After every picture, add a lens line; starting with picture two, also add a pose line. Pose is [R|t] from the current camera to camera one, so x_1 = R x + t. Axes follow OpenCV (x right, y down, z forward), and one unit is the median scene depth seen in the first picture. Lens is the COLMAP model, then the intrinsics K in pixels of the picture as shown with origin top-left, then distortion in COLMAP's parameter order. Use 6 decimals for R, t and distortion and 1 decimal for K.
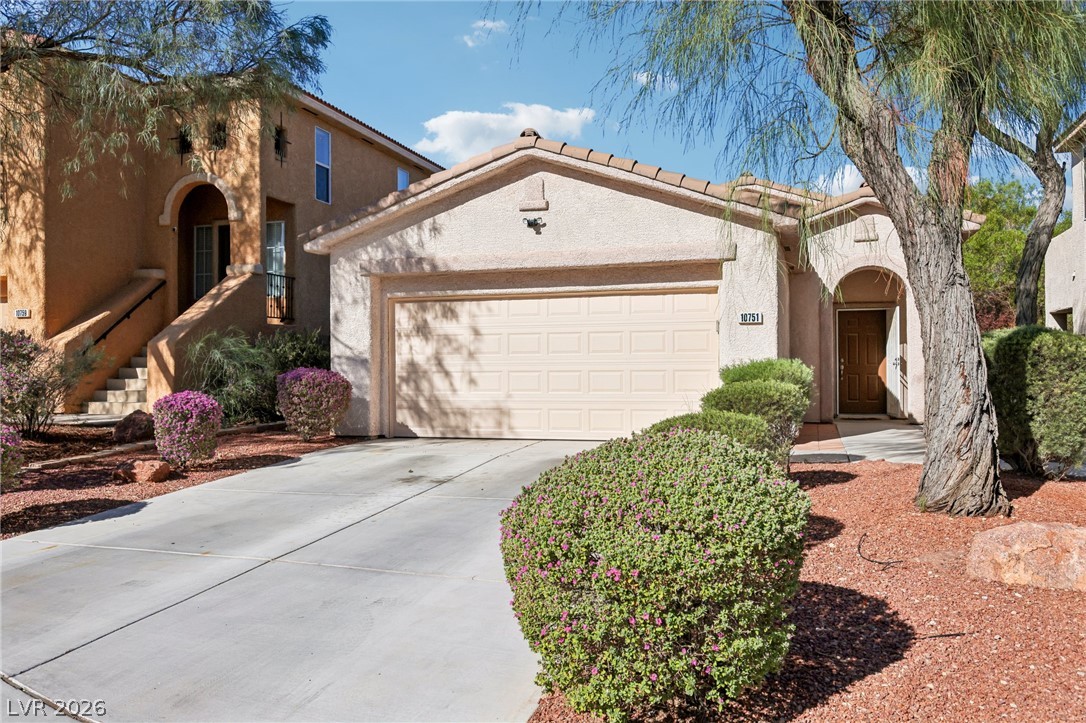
lens RADIAL K [[916.2, 0, 543.0], [0, 916.2, 361.5], [0, 0, 1]] dist [0.004840, 0.003478]
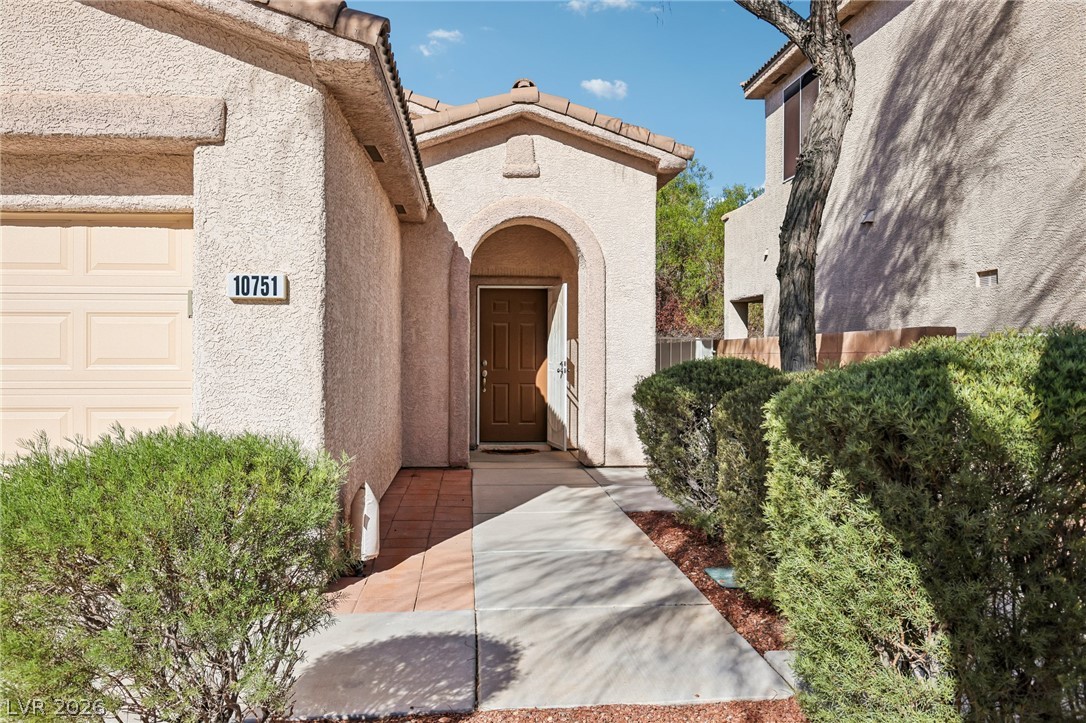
lens RADIAL K [[916.2, 0, 543.0], [0, 916.2, 361.5], [0, 0, 1]] dist [0.004840, 0.003478]
pose [[0.933054, 0.004238, 0.359710, 0.139823], [-0.011427, 0.999775, 0.017860, -0.016209], [-0.359554, -0.020775, 0.932893, 0.403671]]
